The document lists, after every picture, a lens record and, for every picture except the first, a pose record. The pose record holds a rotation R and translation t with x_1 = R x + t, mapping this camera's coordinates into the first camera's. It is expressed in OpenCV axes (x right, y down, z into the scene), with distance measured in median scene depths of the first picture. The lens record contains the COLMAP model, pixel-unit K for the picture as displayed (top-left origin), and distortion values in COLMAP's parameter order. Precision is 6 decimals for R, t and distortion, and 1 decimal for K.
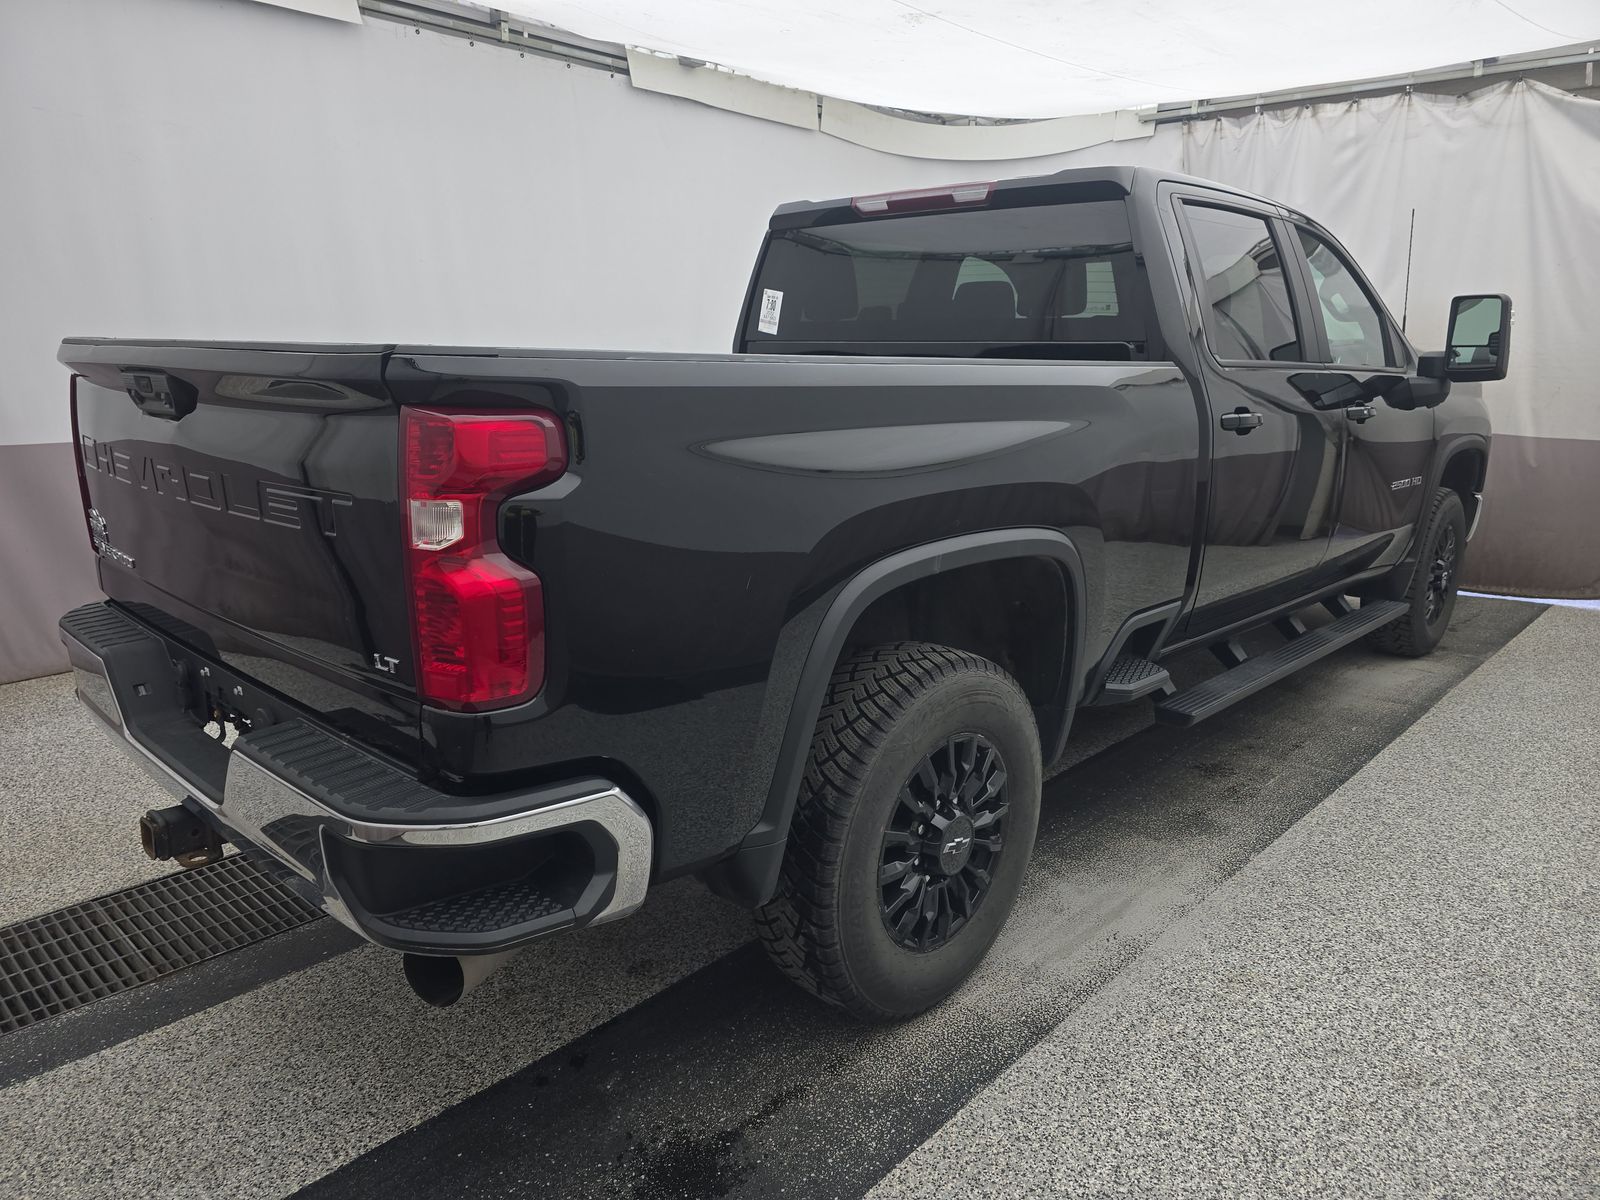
lens RADIAL K [[1092.7, 0, 802.9], [0, 1092.7, 598.9], [0, 0, 1]] dist [-0.003317, -0.005337]
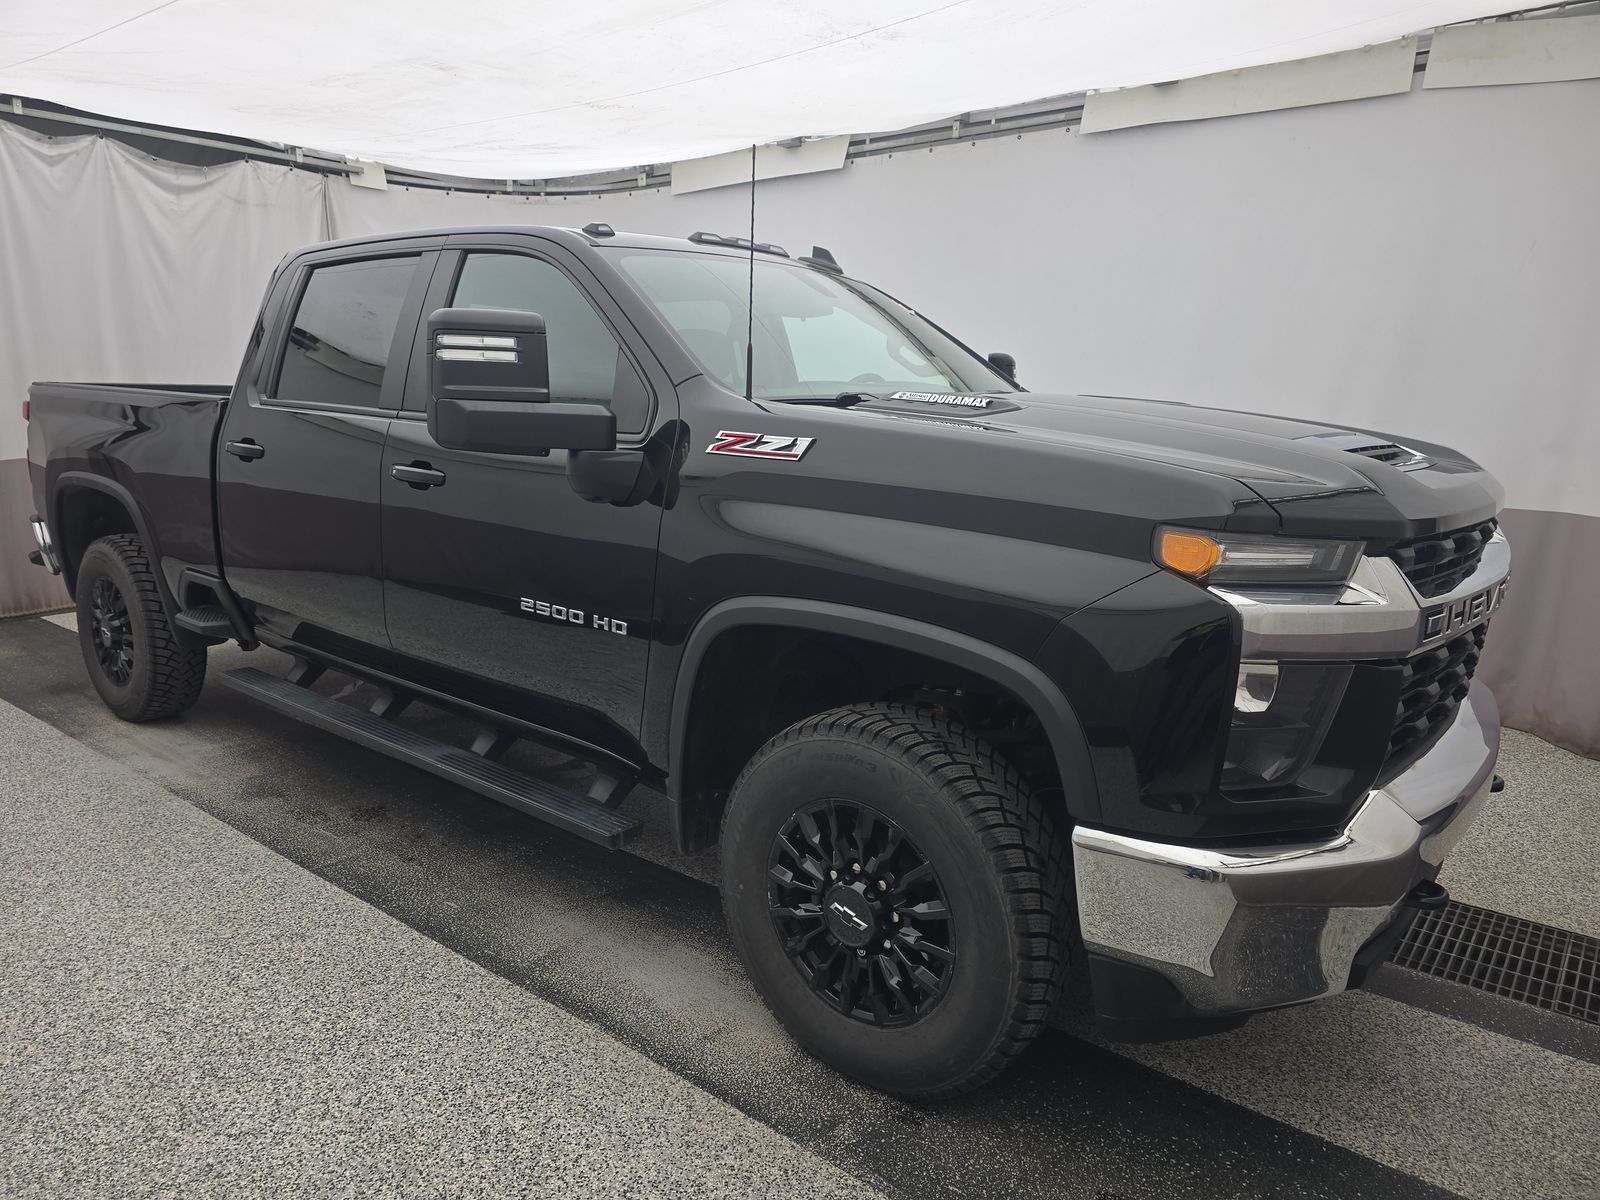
lens RADIAL K [[1092.7, 0, 790.6], [0, 1092.7, 609.8], [0, 0, 1]] dist [-0.003317, -0.005337]
pose [[0.065072, 0.174087, -0.982578, 1.377633], [-0.239612, 0.958582, 0.153967, -0.270529], [0.968686, 0.225418, 0.104090, 1.257929]]
